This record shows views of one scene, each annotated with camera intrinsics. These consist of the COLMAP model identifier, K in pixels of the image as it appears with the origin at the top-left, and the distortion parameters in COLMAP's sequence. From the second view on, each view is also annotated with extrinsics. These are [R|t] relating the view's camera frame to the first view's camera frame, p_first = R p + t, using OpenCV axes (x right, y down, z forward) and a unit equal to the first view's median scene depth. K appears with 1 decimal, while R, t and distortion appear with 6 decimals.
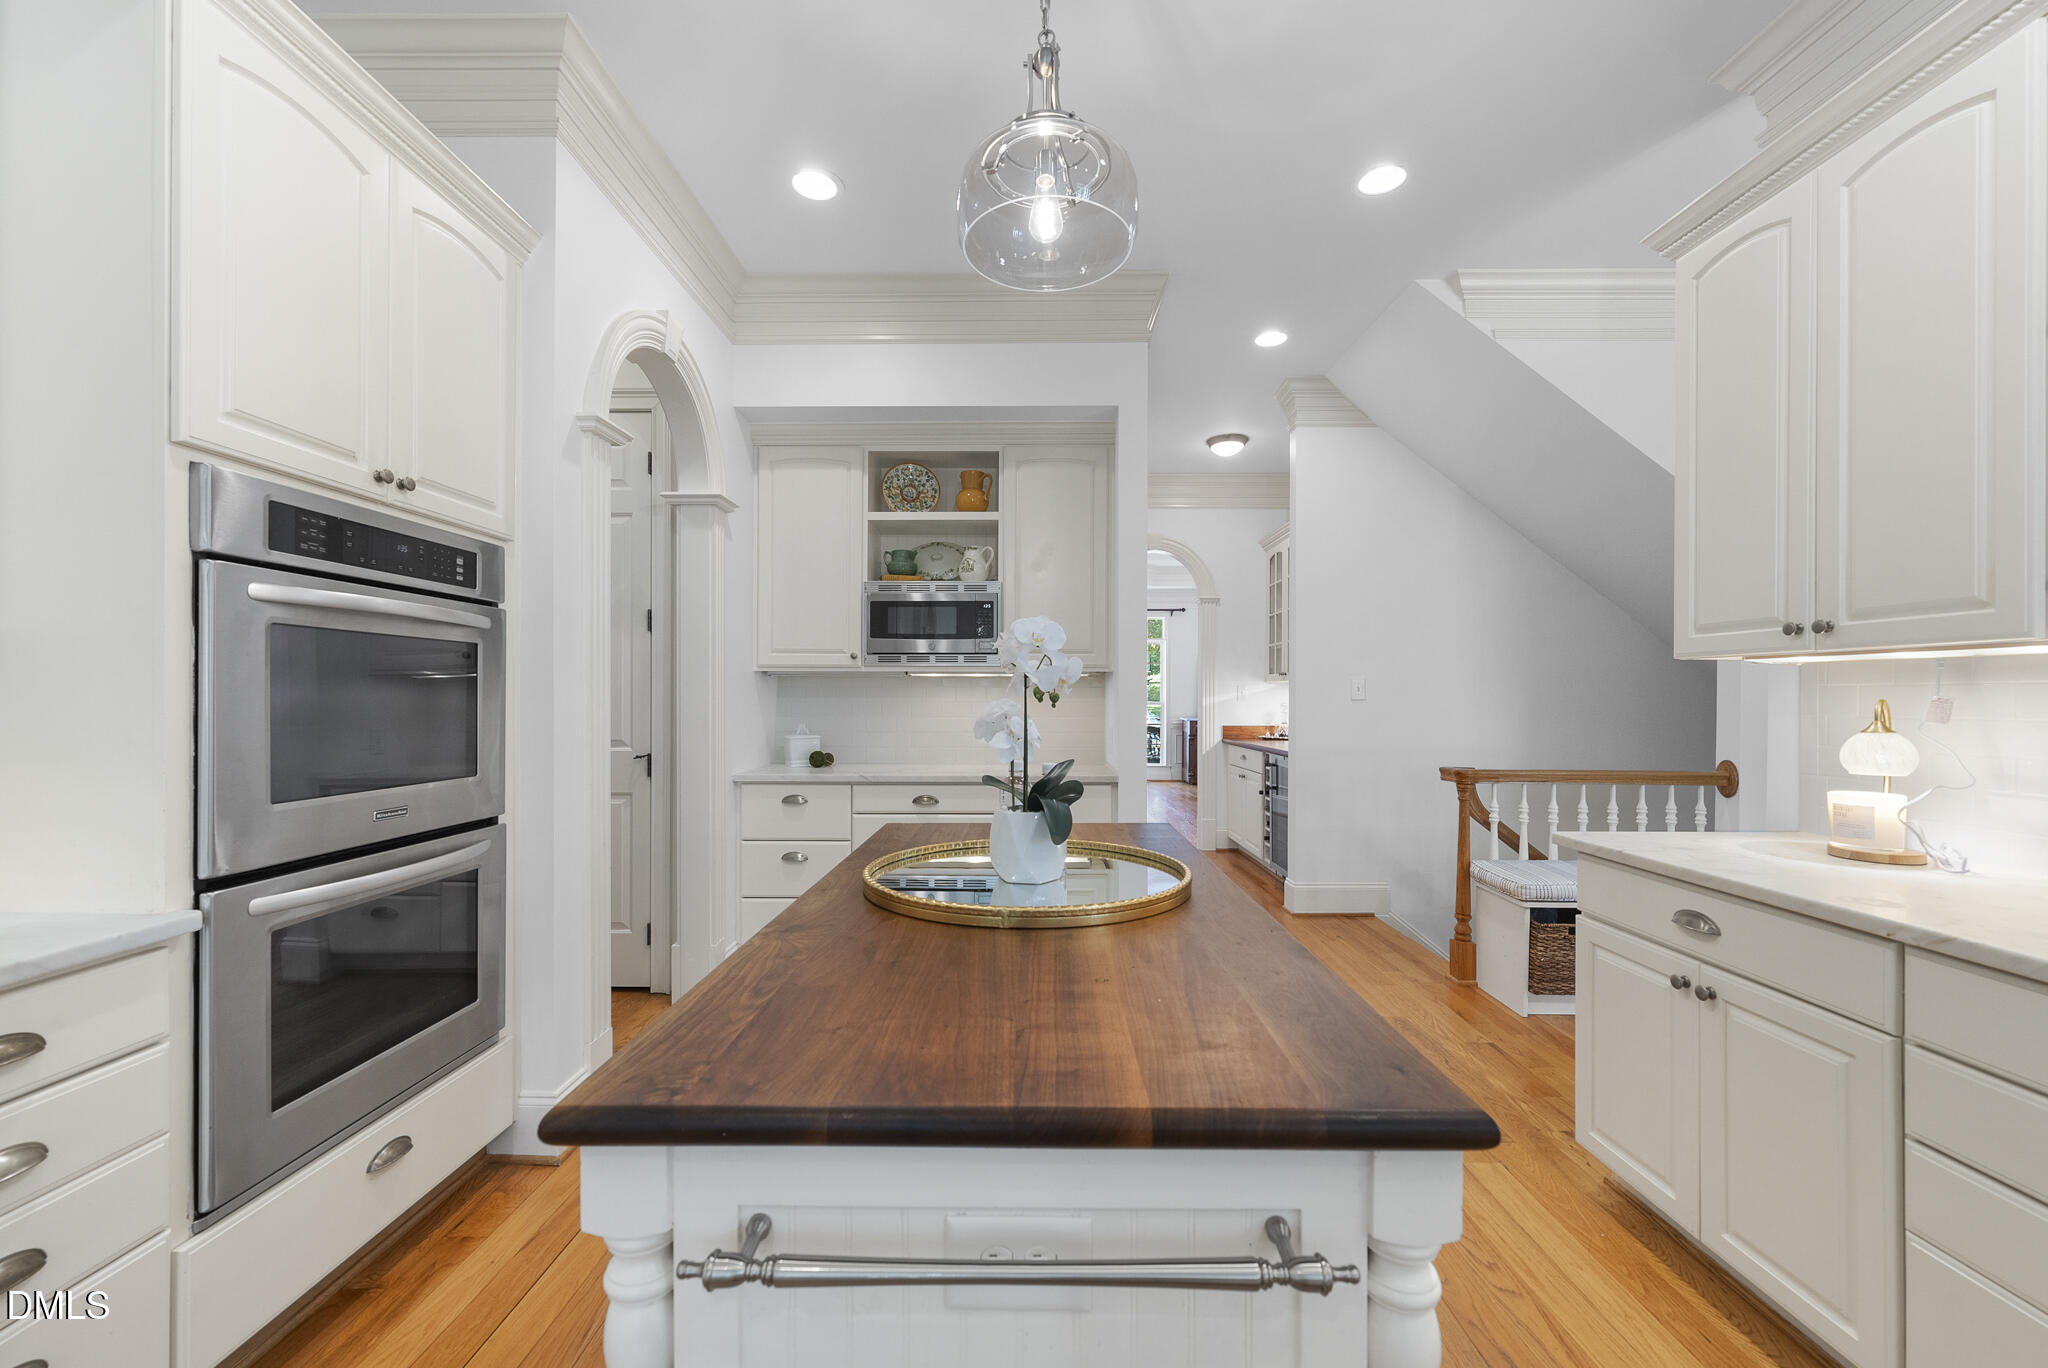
lens RADIAL K [[792.0, 0, 1015.4], [0, 792.0, 697.8], [0, 0, 1]] dist [-0.001302, 0.000161]
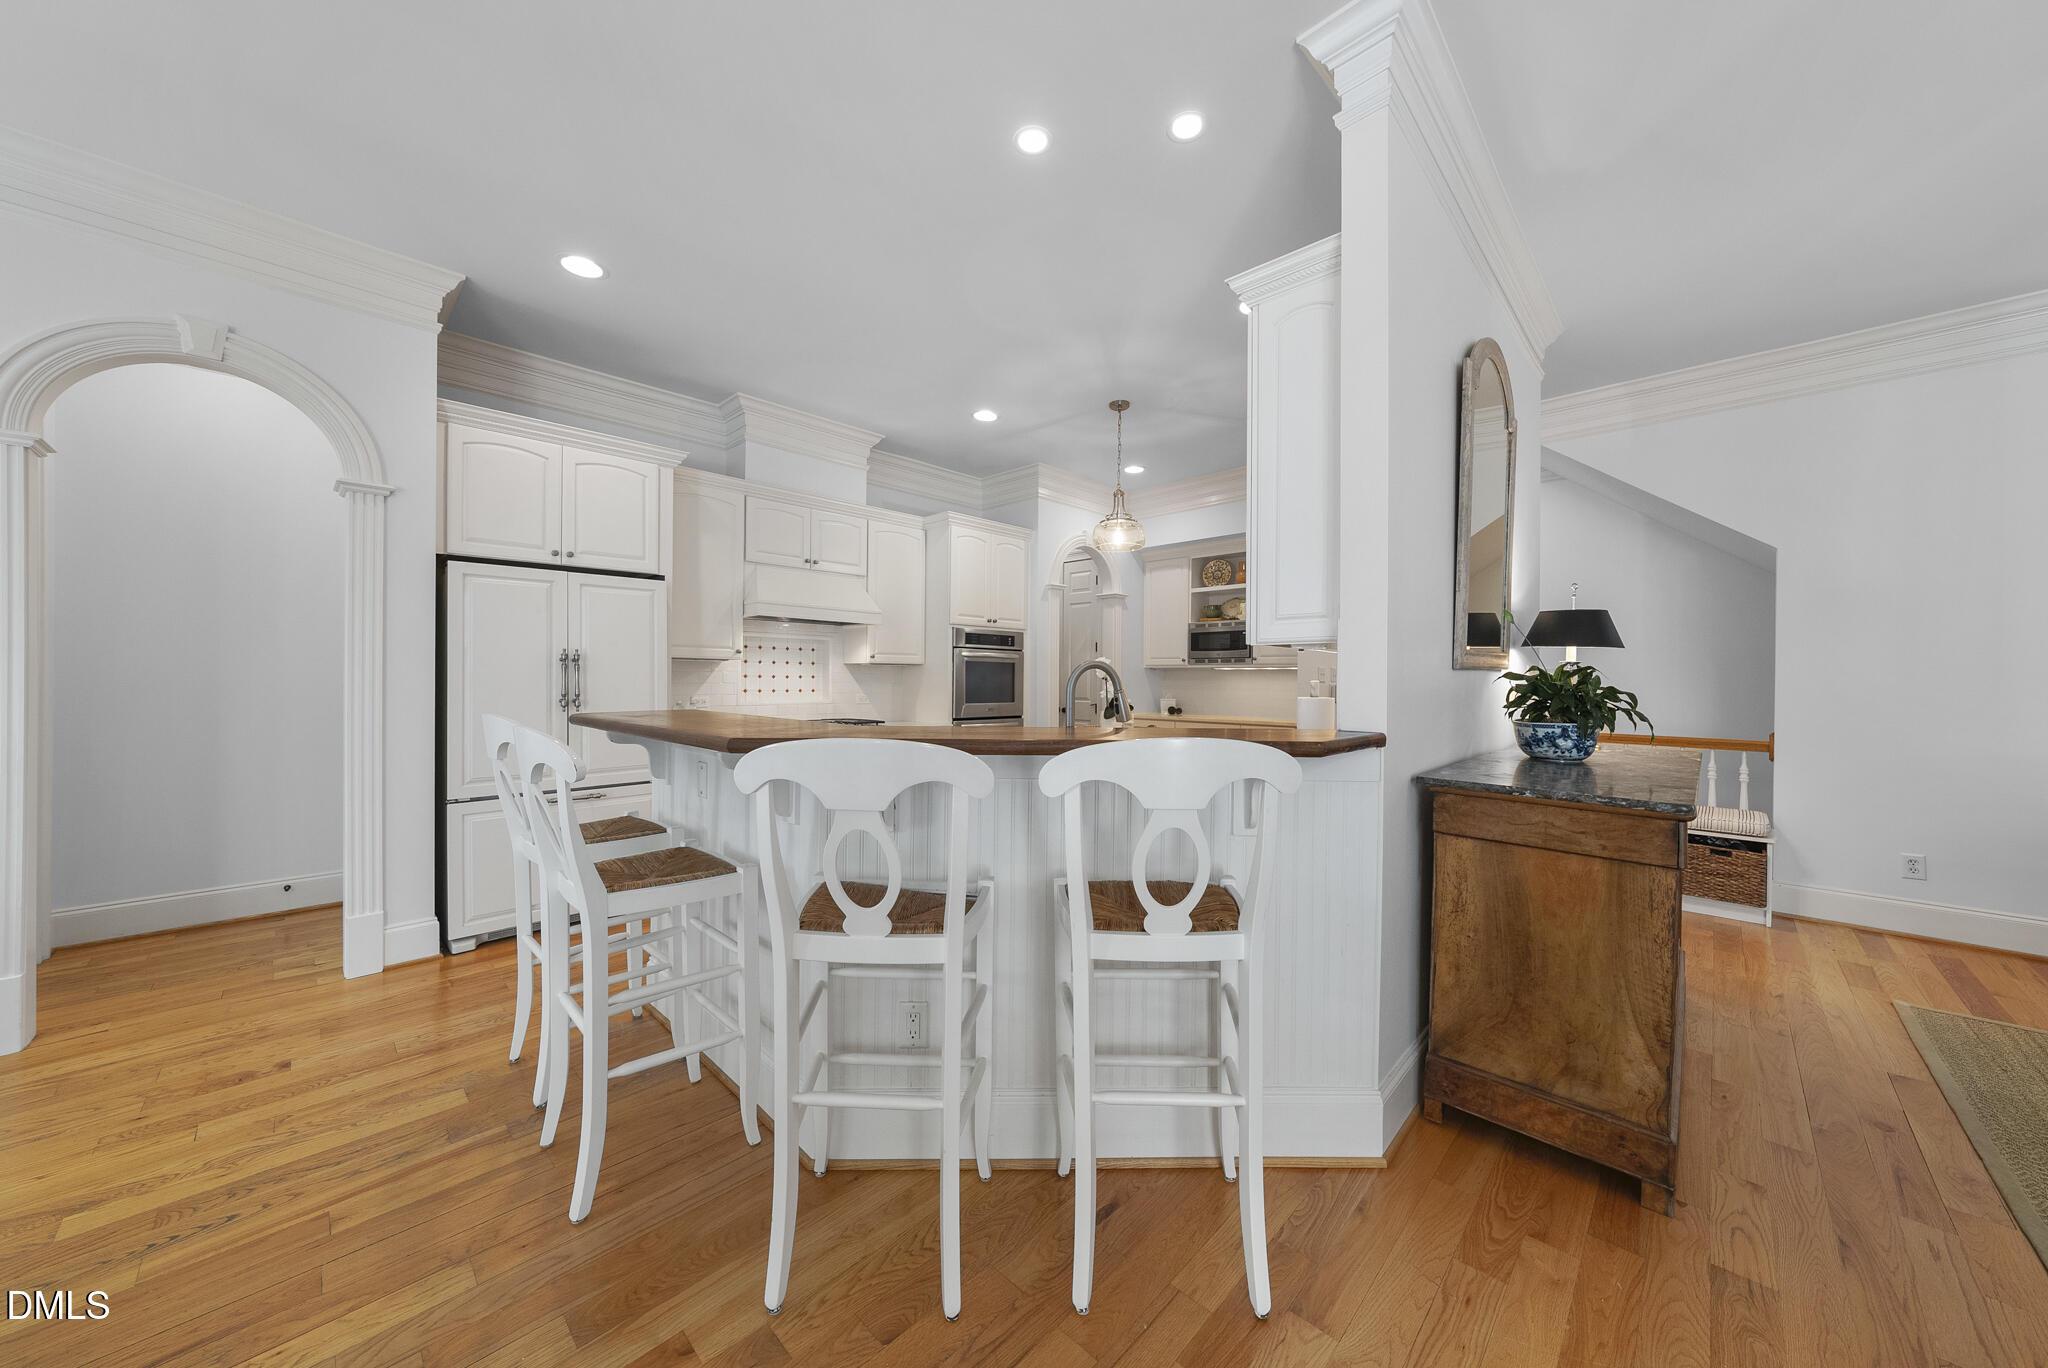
lens RADIAL K [[691.3, 0, 1028.2], [0, 691.3, 686.7], [0, 0, 1]] dist [-0.002408, 0.000028]
pose [[0.731250, 0.005003, -0.682091, 0.785864], [-0.004167, 0.999987, 0.002867, 0.014219], [0.682097, 0.000745, 0.731261, -0.638983]]
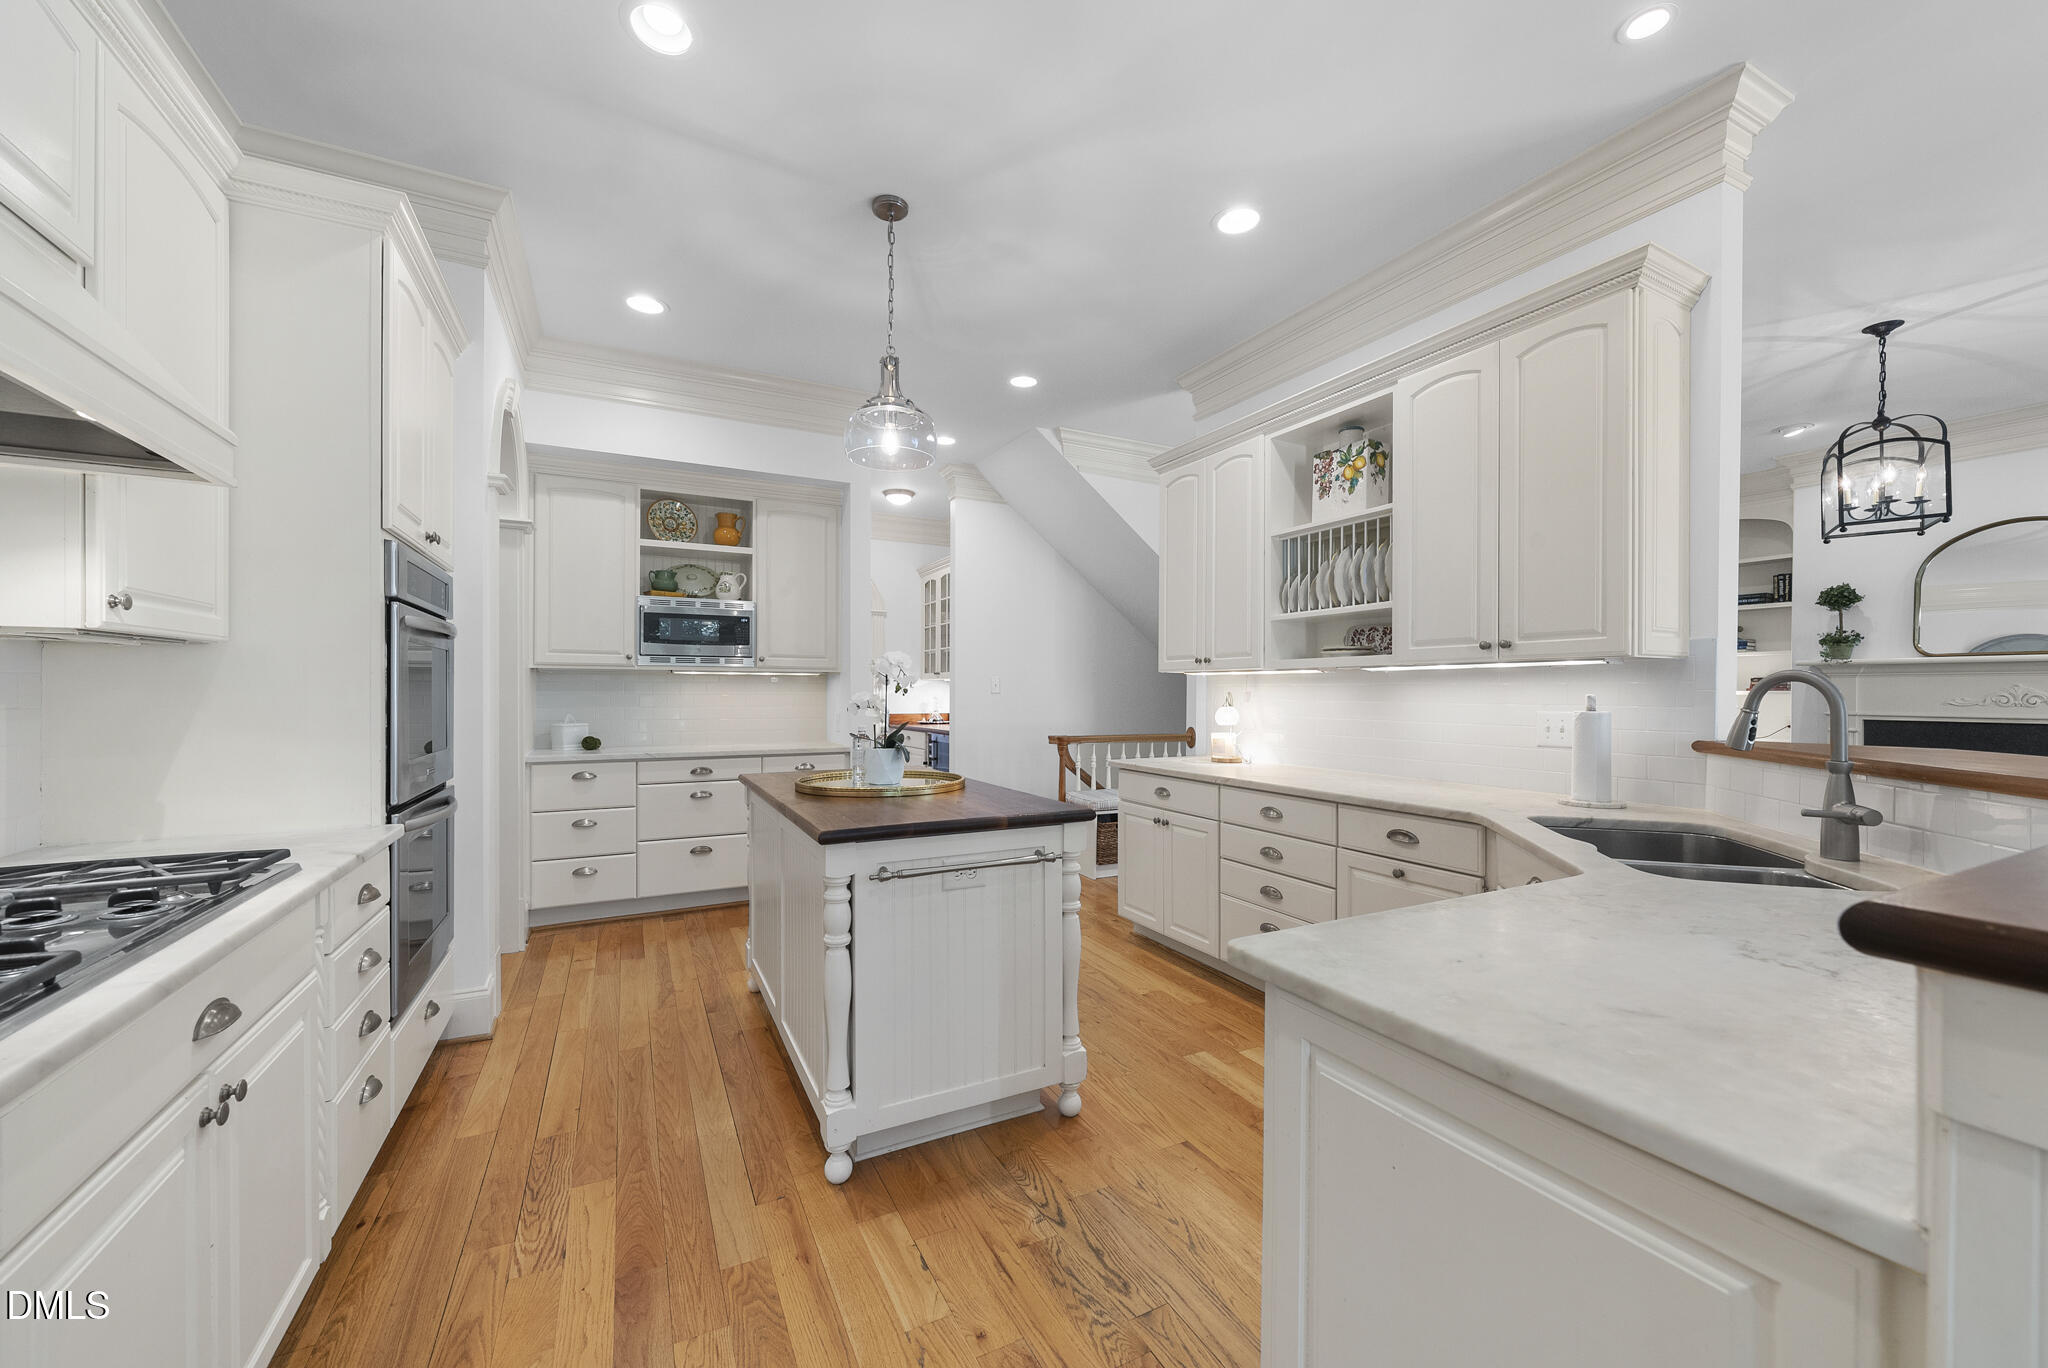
lens RADIAL K [[792.0, 0, 1019.9], [0, 792.0, 694.7], [0, 0, 1]] dist [-0.001302, 0.000161]
pose [[0.884696, -0.001148, 0.466168, -0.258065], [-0.000193, 0.999996, 0.002829, 0.001888], [-0.466169, -0.002592, 0.884692, -0.380939]]
